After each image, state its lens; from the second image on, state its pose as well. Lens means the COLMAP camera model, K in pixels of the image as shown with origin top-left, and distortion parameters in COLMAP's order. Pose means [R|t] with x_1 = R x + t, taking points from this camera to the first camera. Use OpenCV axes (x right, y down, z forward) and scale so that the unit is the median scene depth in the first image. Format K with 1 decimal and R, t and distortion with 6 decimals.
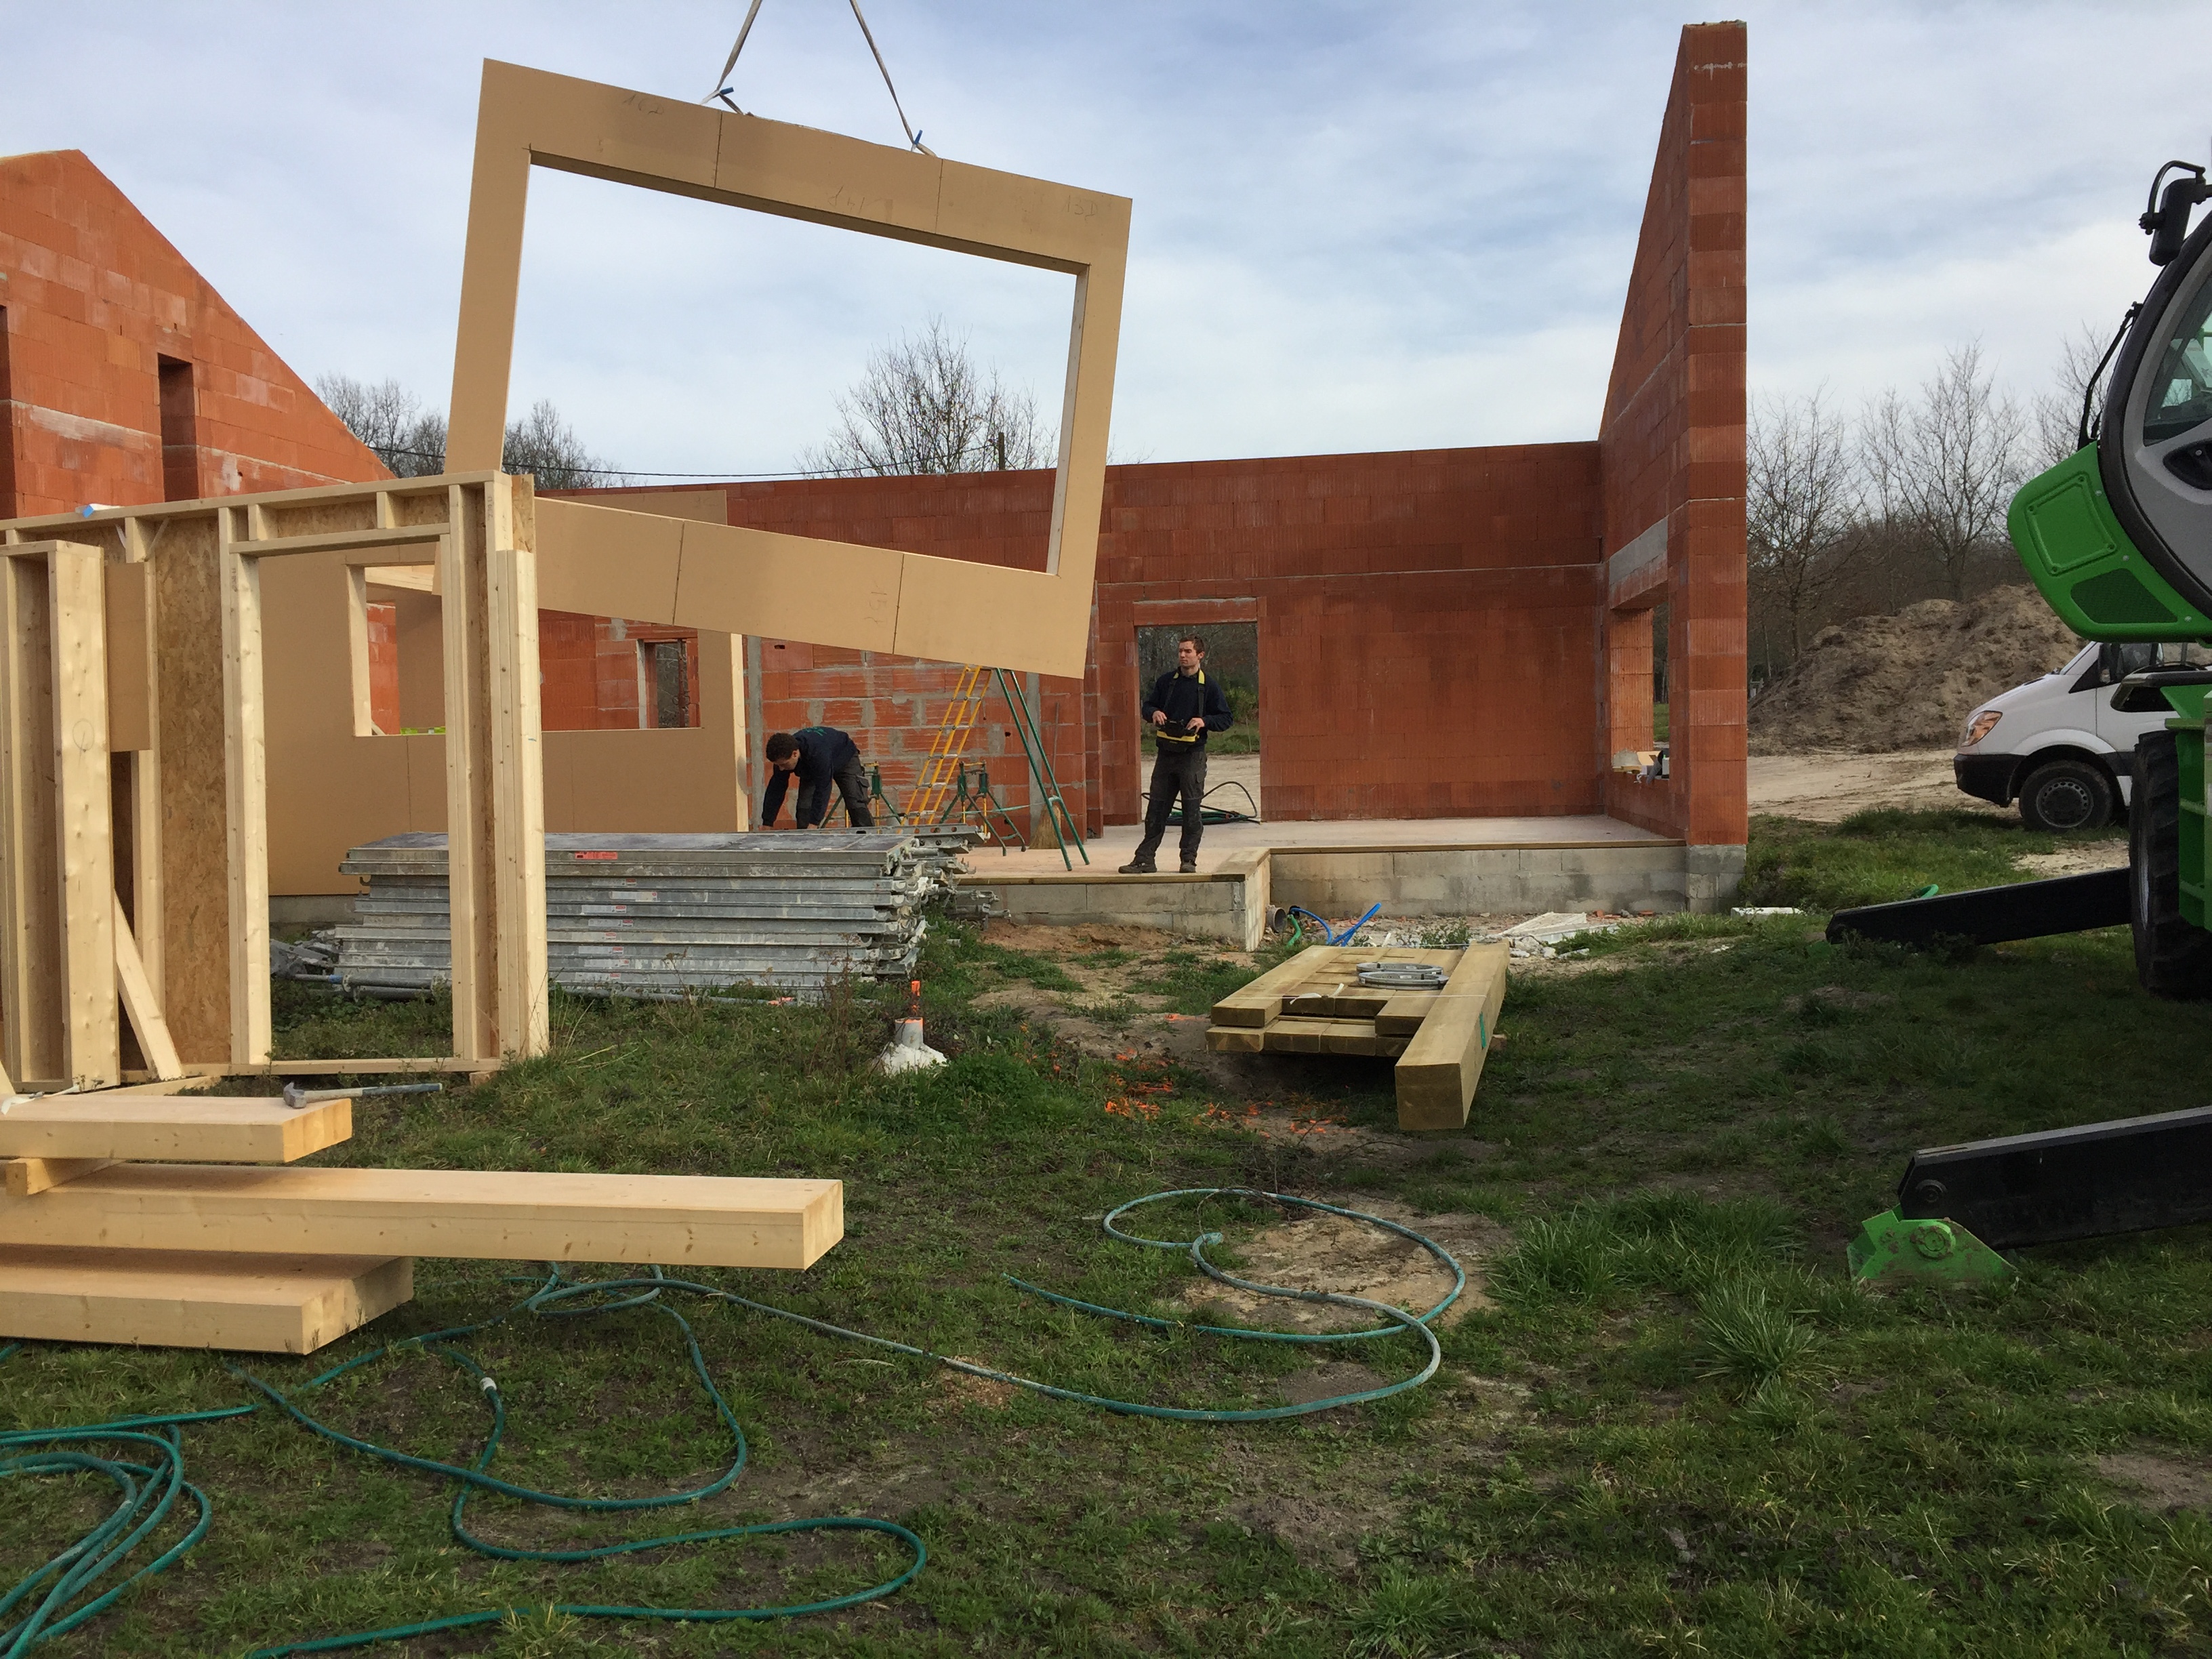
lens RADIAL K [[1867.5, 0, 1081.7], [0, 1867.5, 826.0], [0, 0, 1]] dist [0.078933, -0.105782]
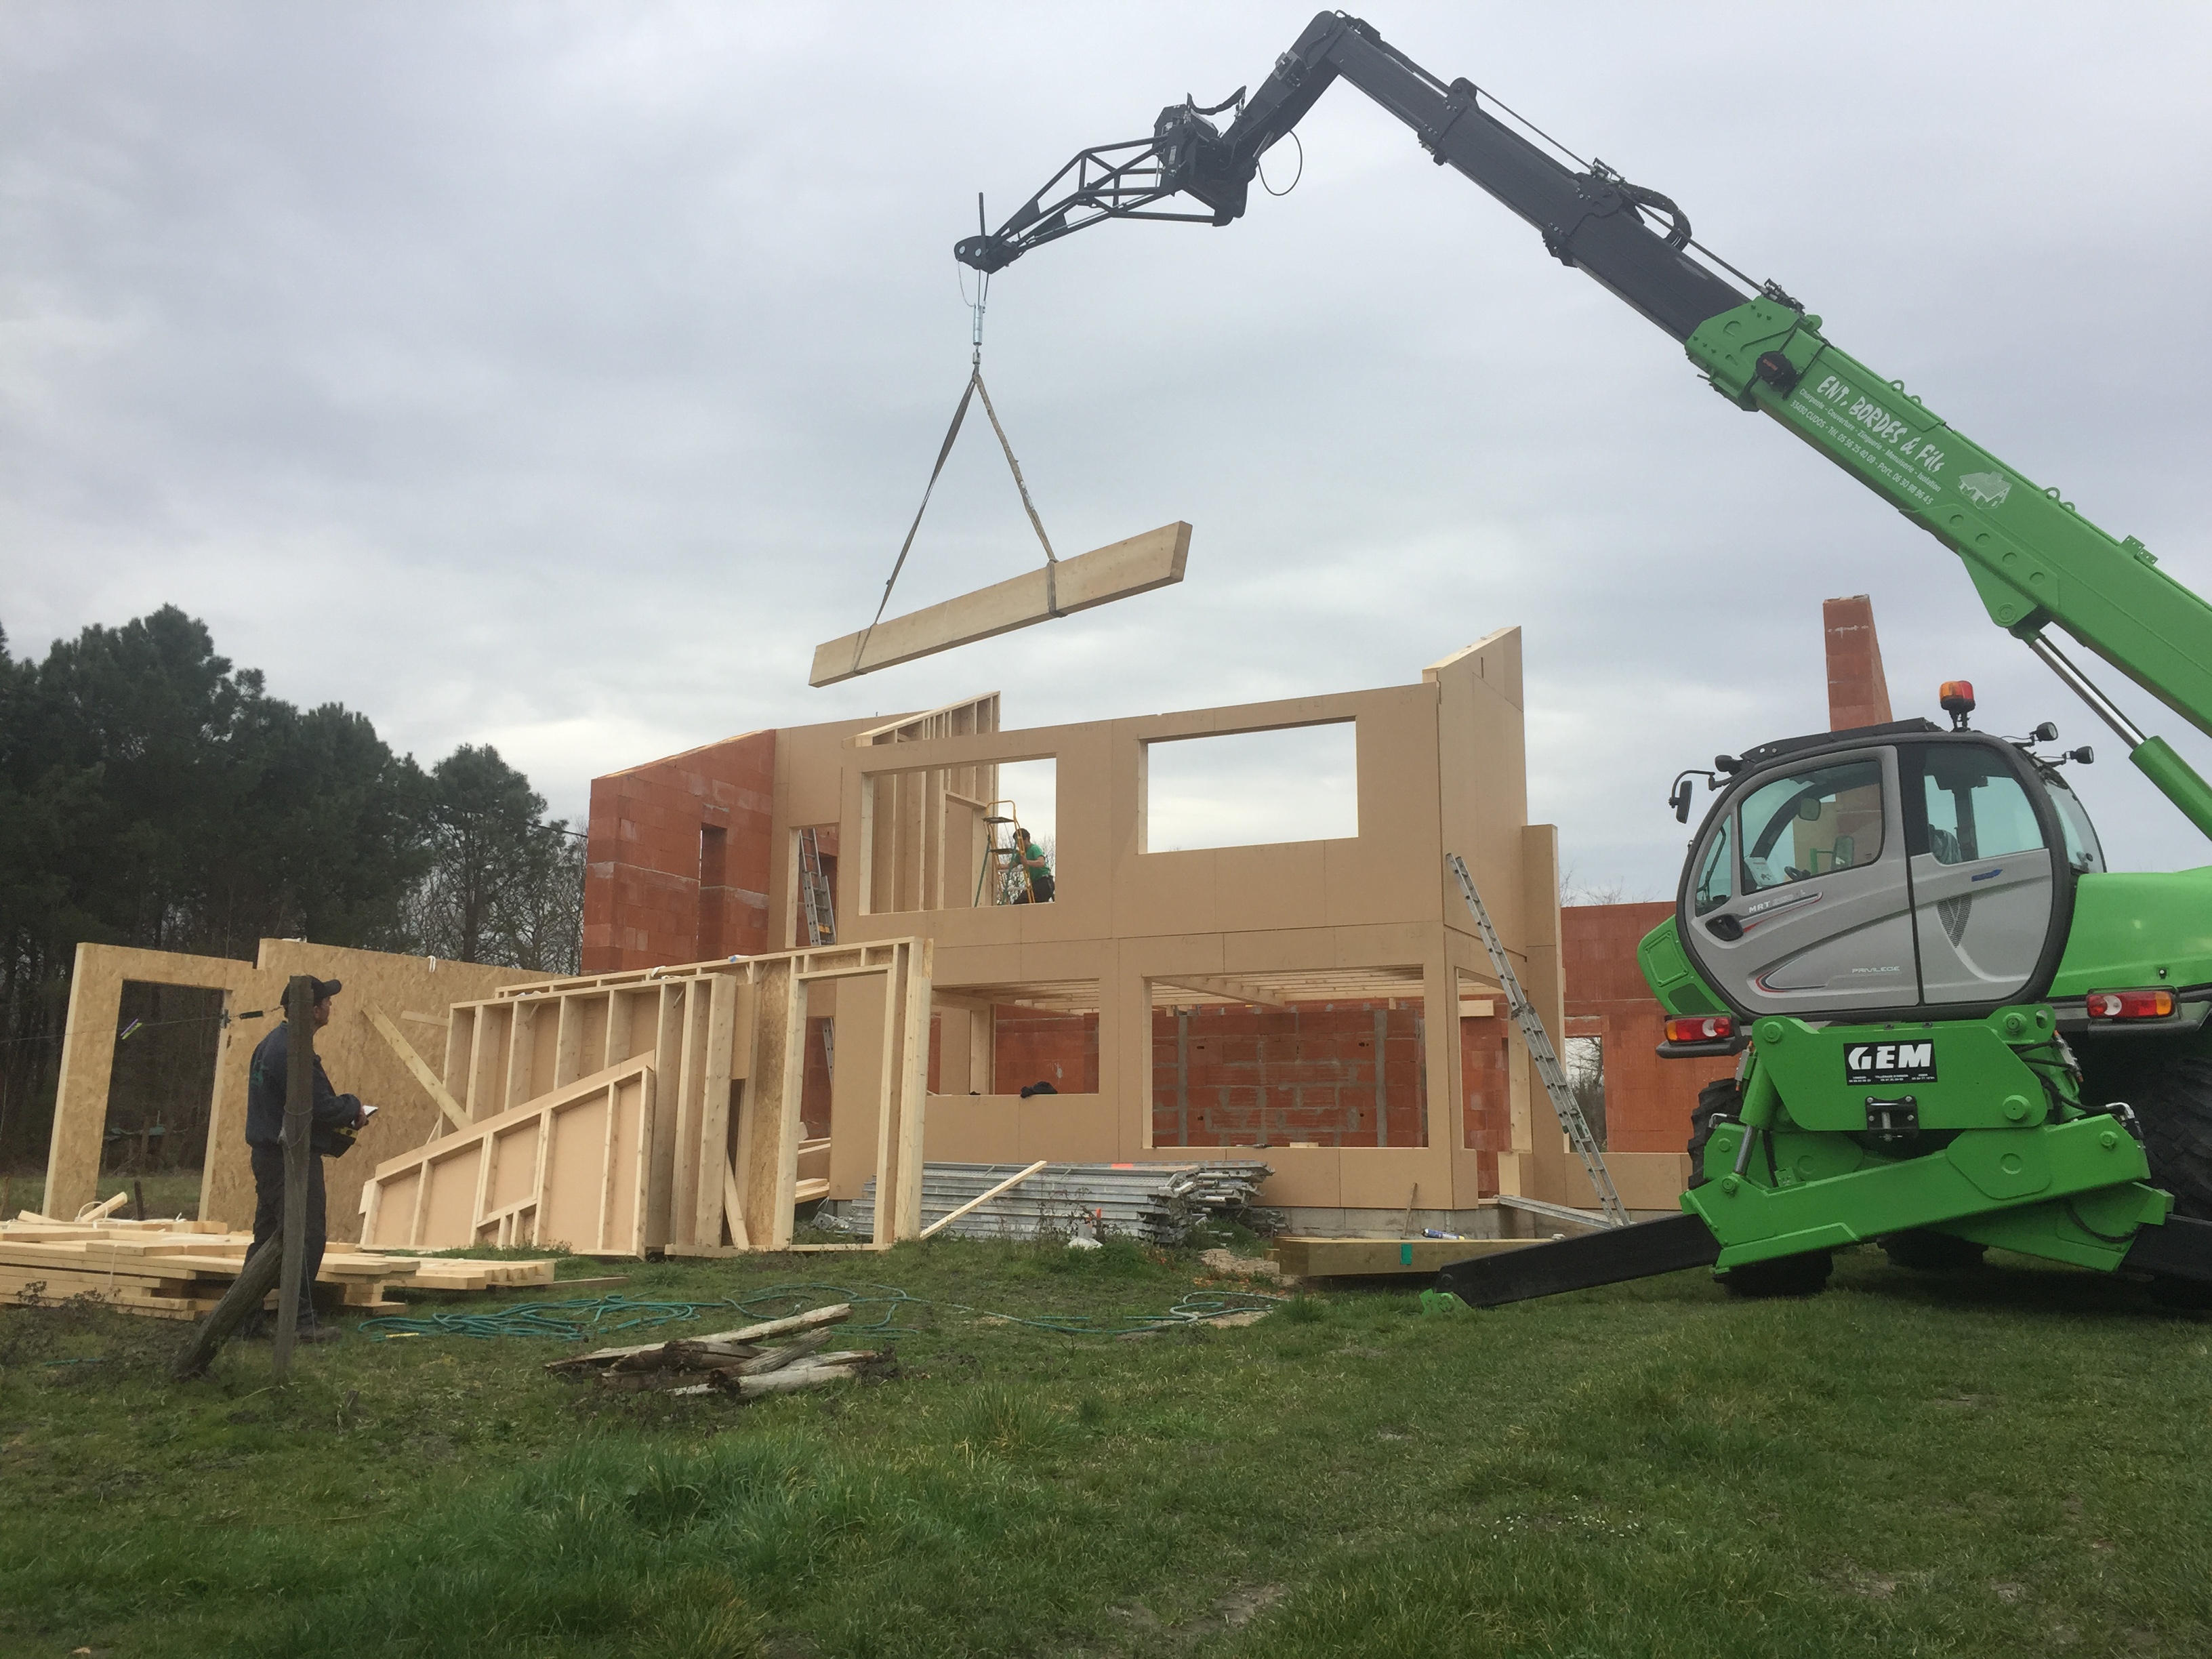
lens RADIAL K [[1844.6, 0, 1106.0], [0, 1844.6, 829.5], [0, 0, 1]] dist [0.054734, -0.000498]
pose [[0.950116, -0.025258, -0.310872, 0.241994], [-0.045330, 0.974950, -0.217754, 0.056877], [0.308585, 0.220984, 0.925171, -0.376436]]
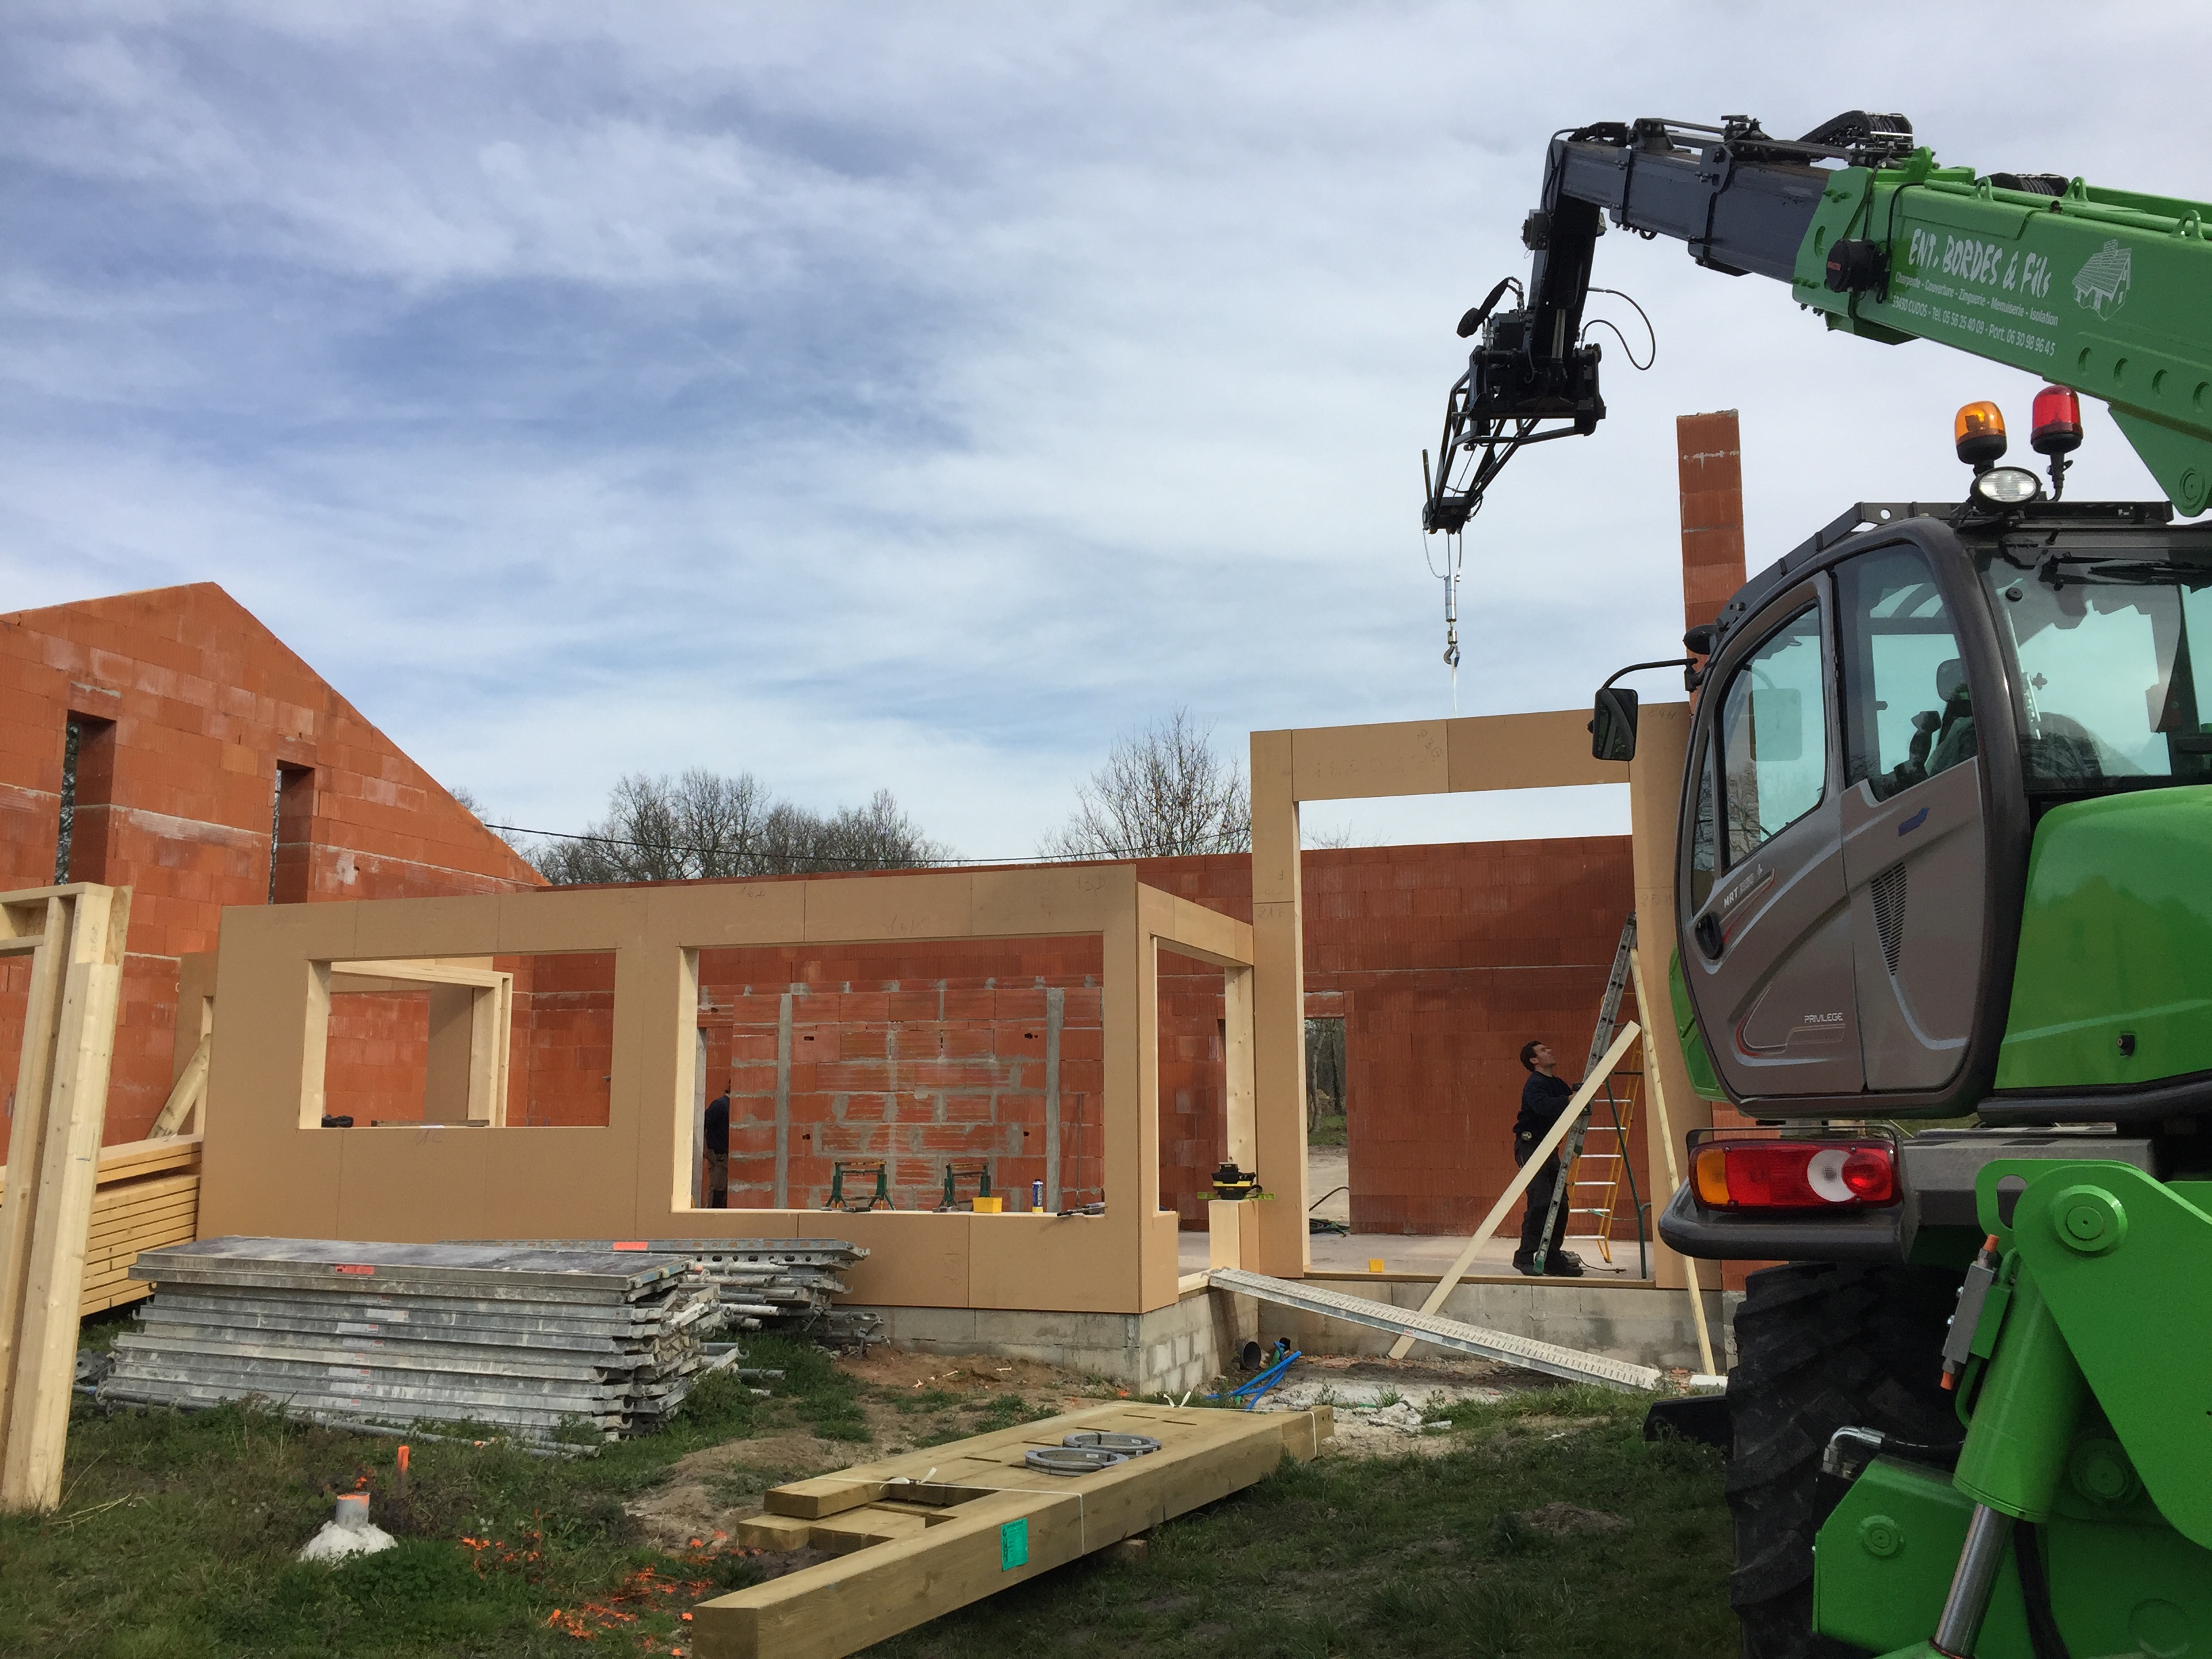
lens RADIAL K [[1867.5, 0, 1081.7], [0, 1867.5, 826.0], [0, 0, 1]] dist [0.078933, -0.105782]
pose [[0.984134, -0.003334, -0.177397, 0.191575], [-0.032098, 0.979981, -0.196487, -0.019671], [0.174501, 0.199063, 0.964325, 0.061865]]
